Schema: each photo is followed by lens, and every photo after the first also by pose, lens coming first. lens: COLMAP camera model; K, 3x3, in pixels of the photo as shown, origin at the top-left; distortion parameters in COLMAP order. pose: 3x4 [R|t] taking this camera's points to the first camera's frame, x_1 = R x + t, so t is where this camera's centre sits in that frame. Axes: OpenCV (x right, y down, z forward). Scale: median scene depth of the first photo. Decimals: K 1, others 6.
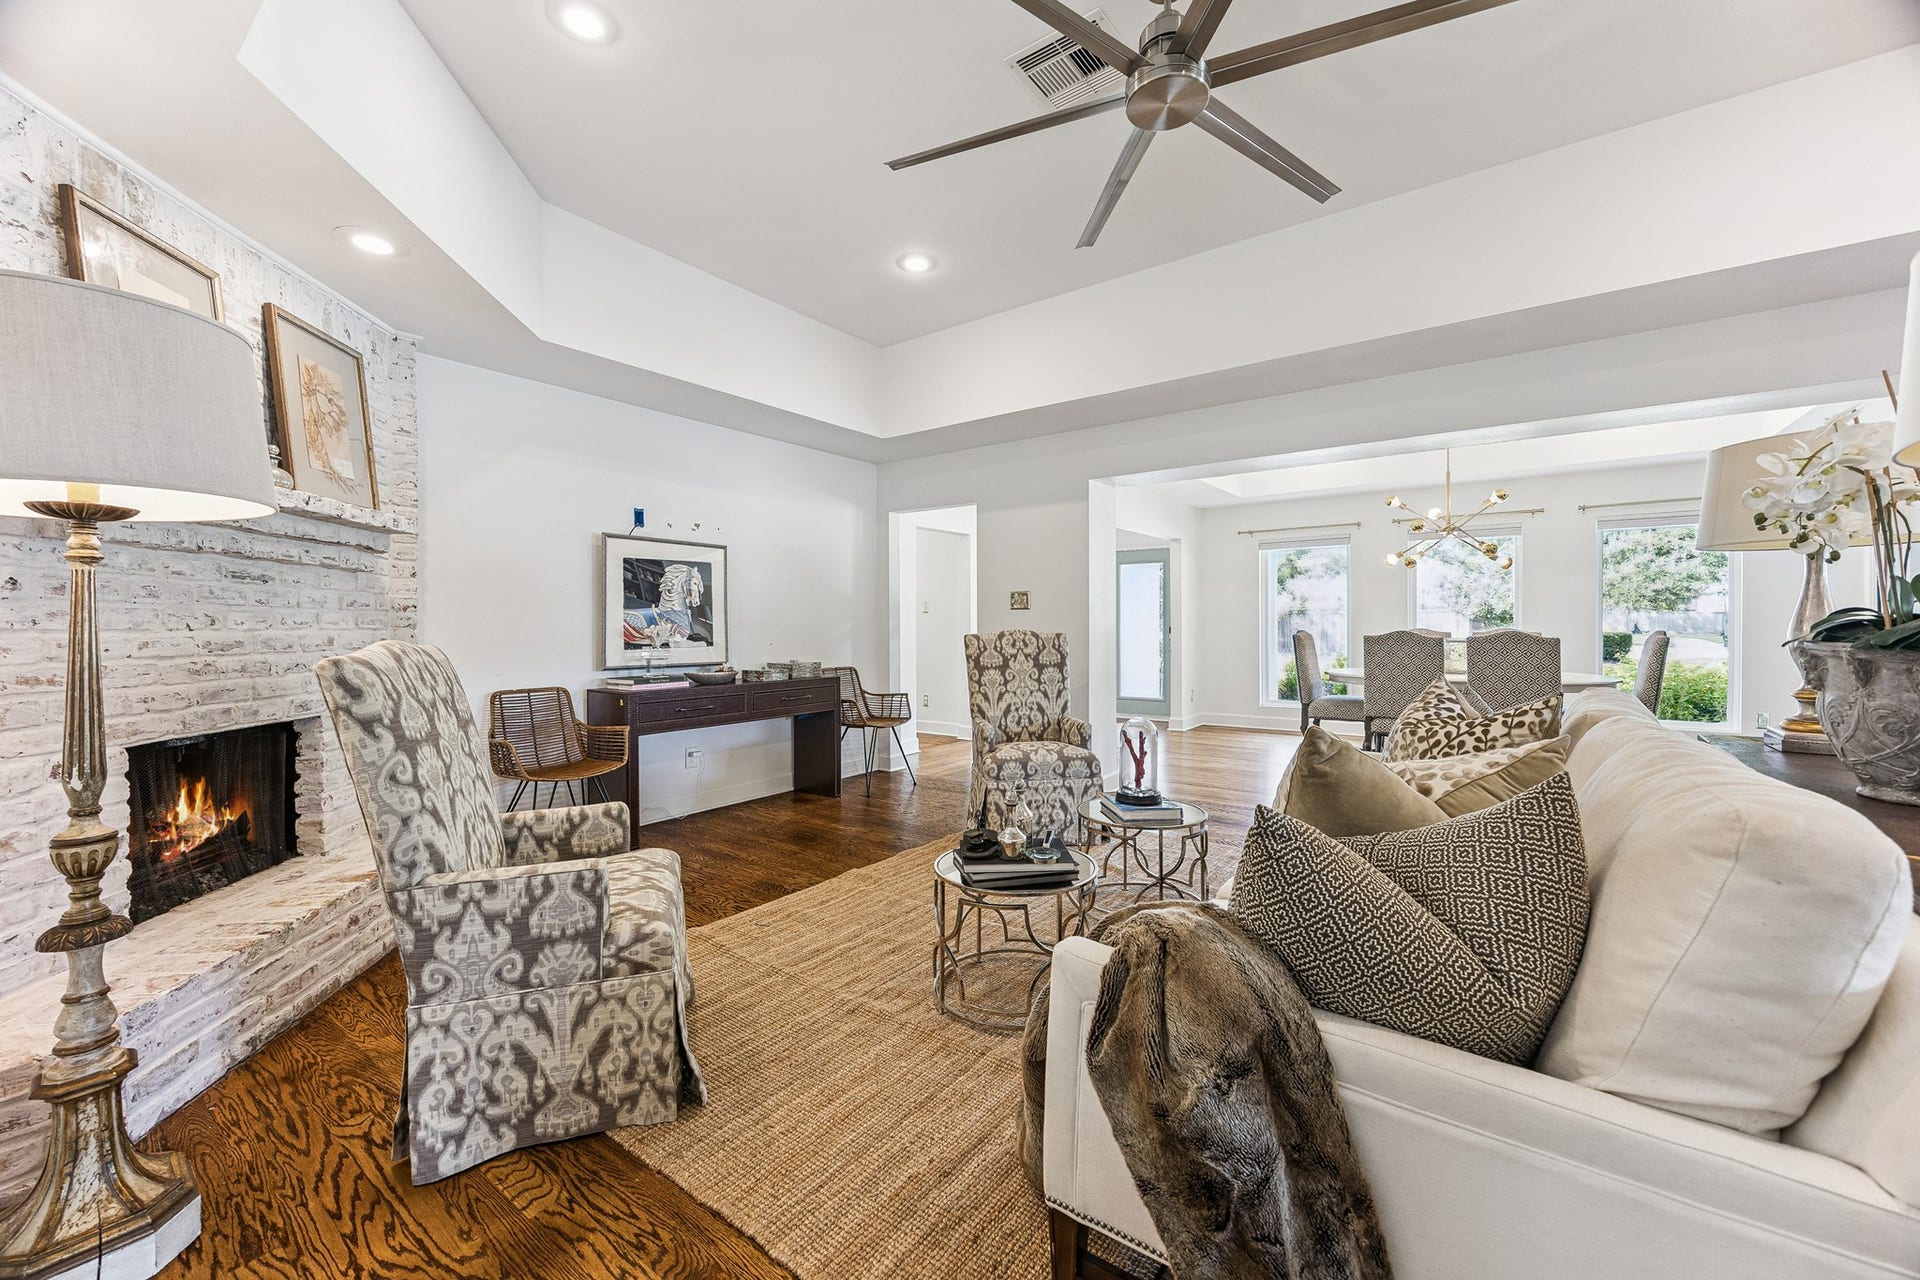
lens RADIAL K [[775.6, 0, 963.0], [0, 775.6, 631.8], [0, 0, 1]] dist [-0.000094, -0.000421]
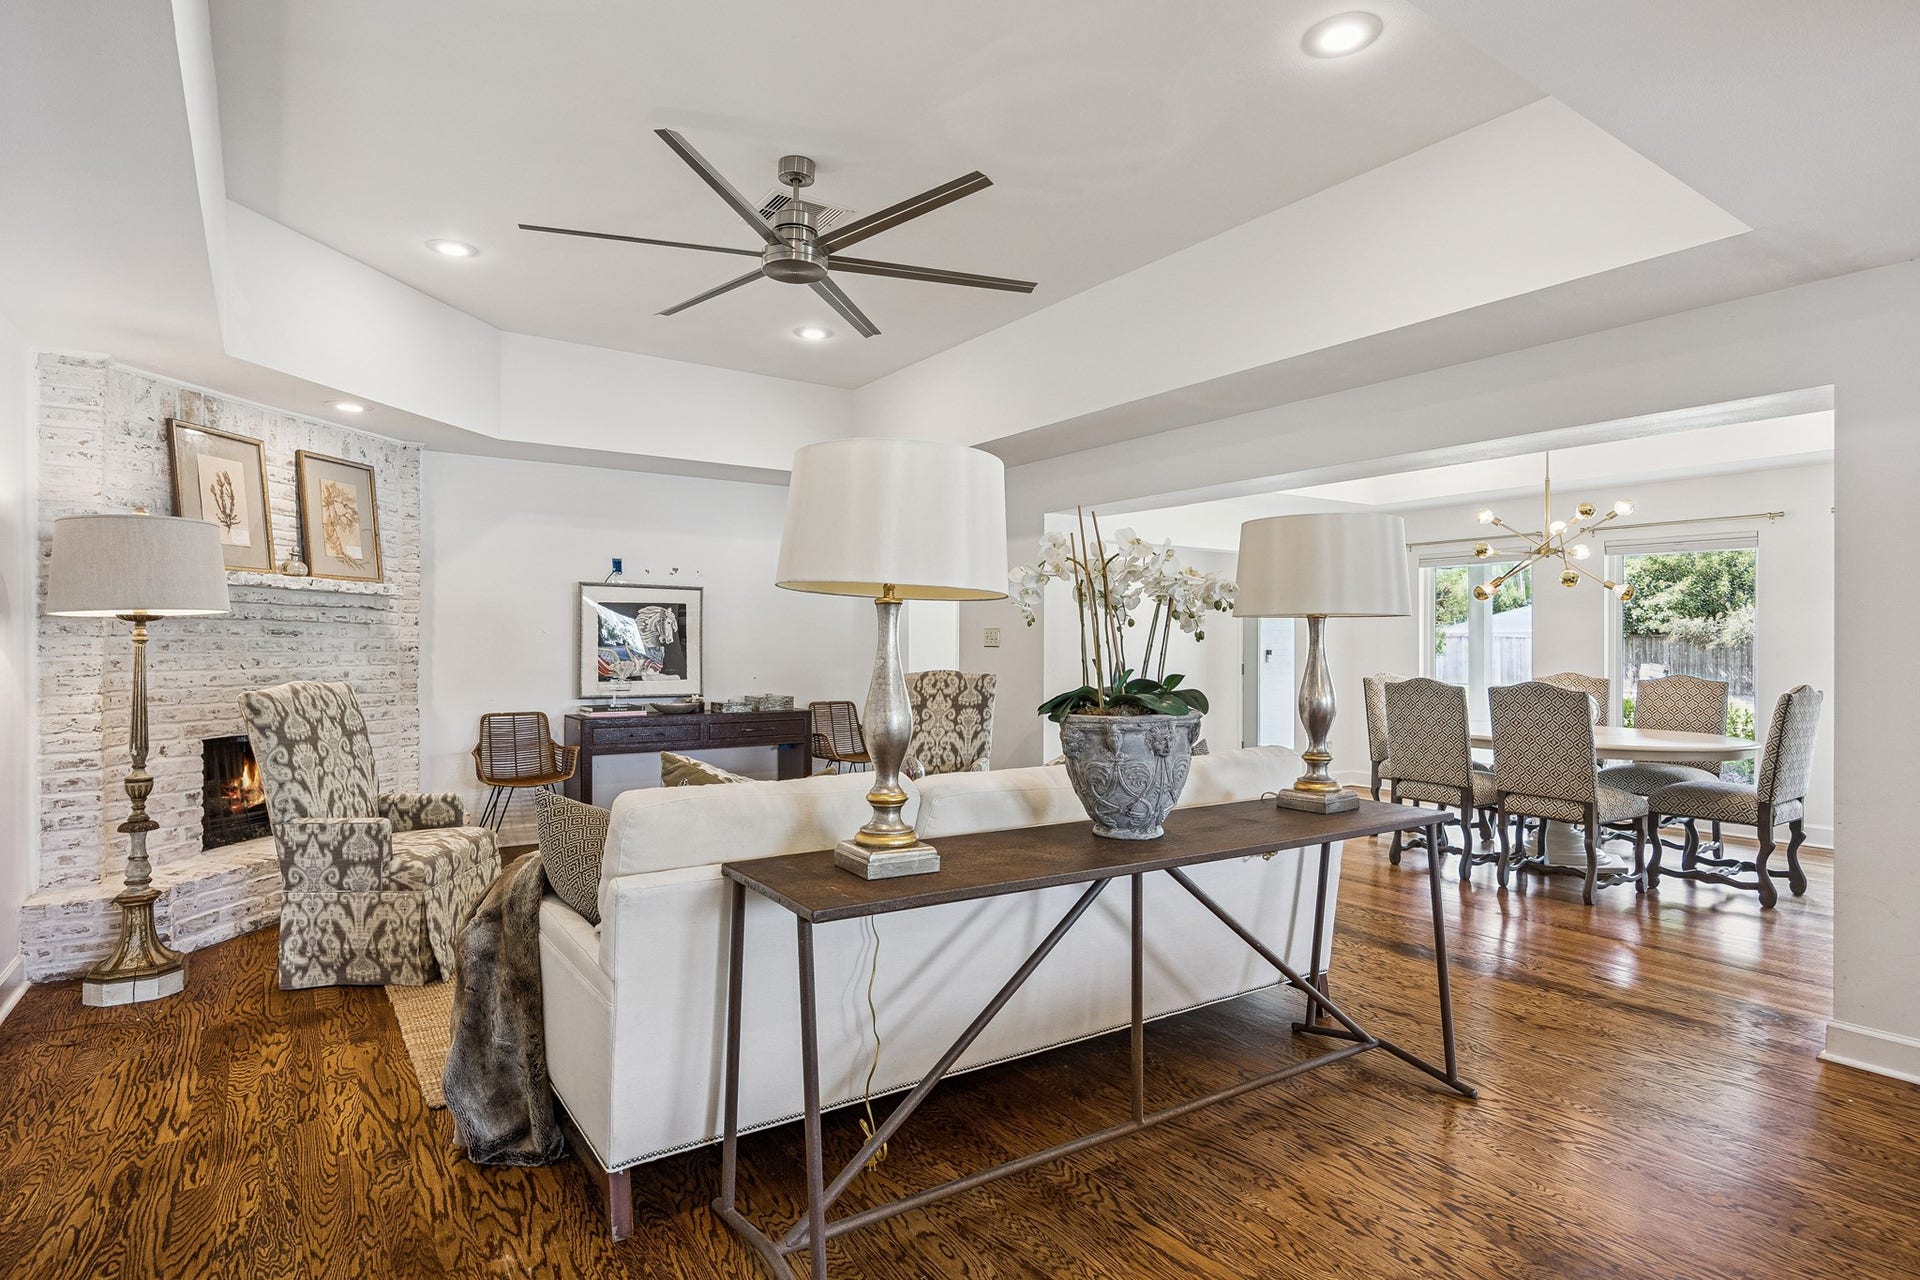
lens RADIAL K [[1012.2, 0, 959.5], [0, 1012.2, 650.6], [0, 0, 1]] dist [-0.002206, -0.001854]
pose [[0.946550, 0.013340, -0.322282, 1.246710], [-0.013573, 0.999907, 0.001526, -0.073206], [0.322273, 0.002930, 0.946642, -0.574573]]
